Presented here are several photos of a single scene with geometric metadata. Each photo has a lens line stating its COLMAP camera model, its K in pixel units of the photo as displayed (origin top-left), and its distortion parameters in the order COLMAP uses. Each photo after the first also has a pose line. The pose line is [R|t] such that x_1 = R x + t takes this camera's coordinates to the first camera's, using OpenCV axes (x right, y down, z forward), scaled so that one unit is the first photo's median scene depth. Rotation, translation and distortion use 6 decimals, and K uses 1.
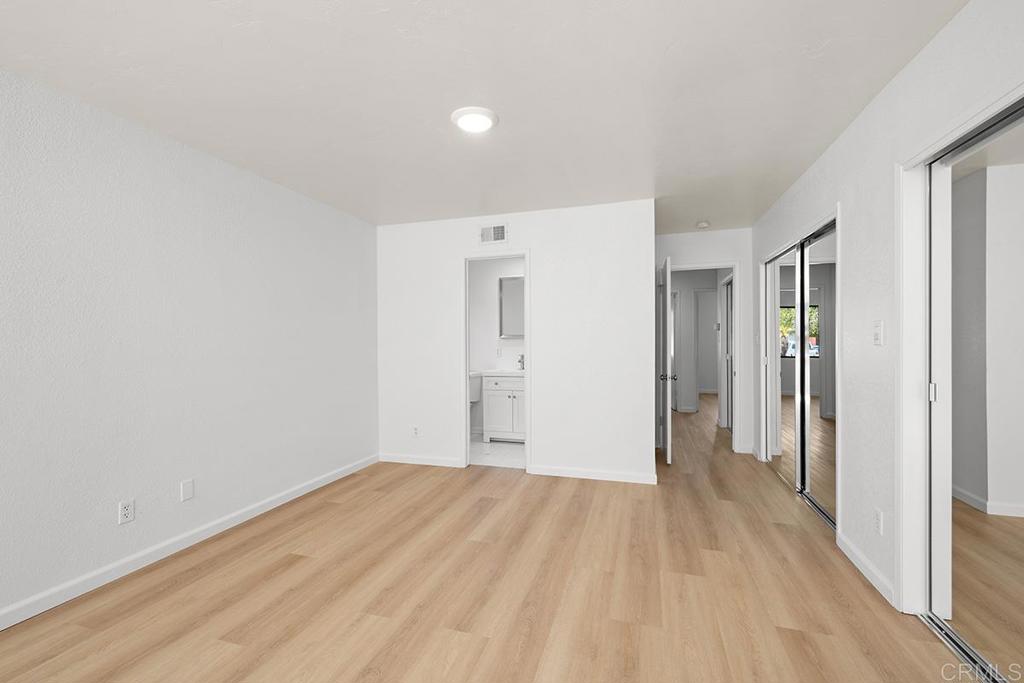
lens RADIAL K [[434.2, 0, 512.2], [0, 434.2, 343.4], [0, 0, 1]] dist [0.000766, 0.000035]
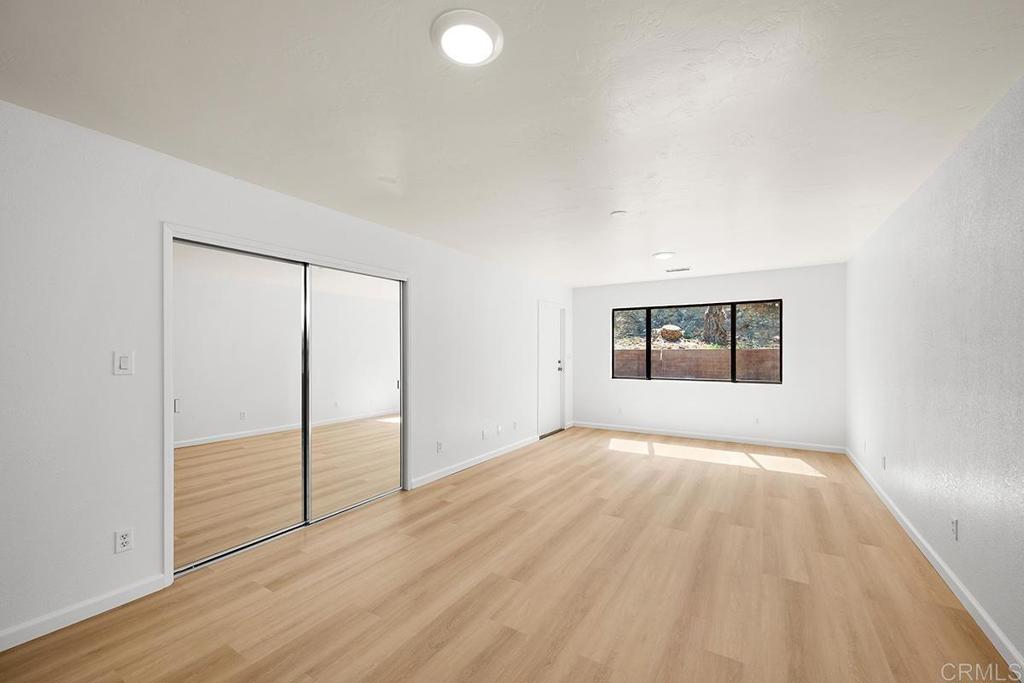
lens RADIAL K [[409.8, 0, 510.8], [0, 409.8, 346.5], [0, 0, 1]] dist [0.011247, -0.000658]
pose [[-0.968704, 0.008216, 0.248085, -0.373980], [0.006673, 0.999953, -0.007060, -0.059168], [-0.248131, -0.005184, -0.968713, 1.970183]]
